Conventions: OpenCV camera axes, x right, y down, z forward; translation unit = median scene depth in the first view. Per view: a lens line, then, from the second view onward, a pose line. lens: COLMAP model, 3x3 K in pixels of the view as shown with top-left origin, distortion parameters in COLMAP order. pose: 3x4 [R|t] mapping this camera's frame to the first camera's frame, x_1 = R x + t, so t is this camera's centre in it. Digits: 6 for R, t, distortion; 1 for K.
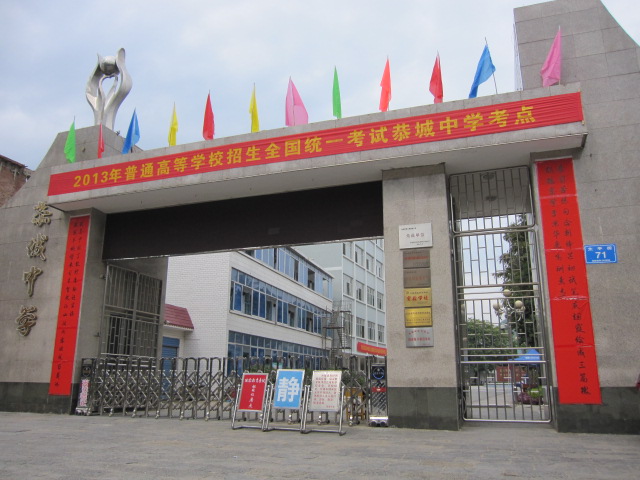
lens RADIAL K [[535.5, 0, 321.5], [0, 535.5, 241.3], [0, 0, 1]] dist [-0.050576, 0.009638]
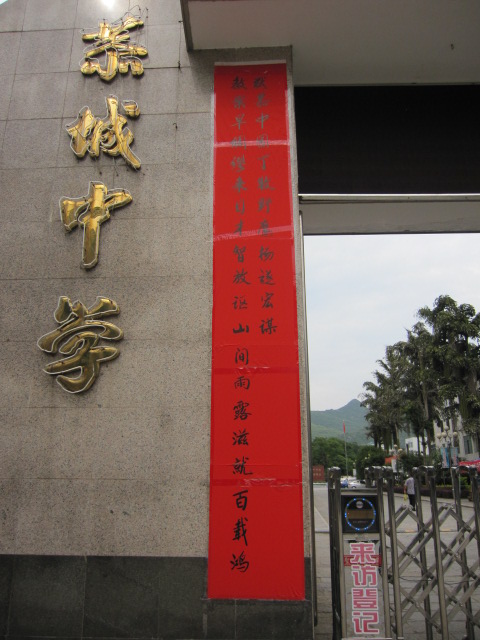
lens RADIAL K [[535.5, 0, 239.1], [0, 535.5, 323.3], [0, 0, 1]] dist [-0.050576, 0.009638]
pose [[0.956953, 0.075492, 0.280254, -0.757244], [-0.063651, 0.996662, -0.051129, 0.199837], [-0.283178, 0.031090, 0.958563, 0.919322]]
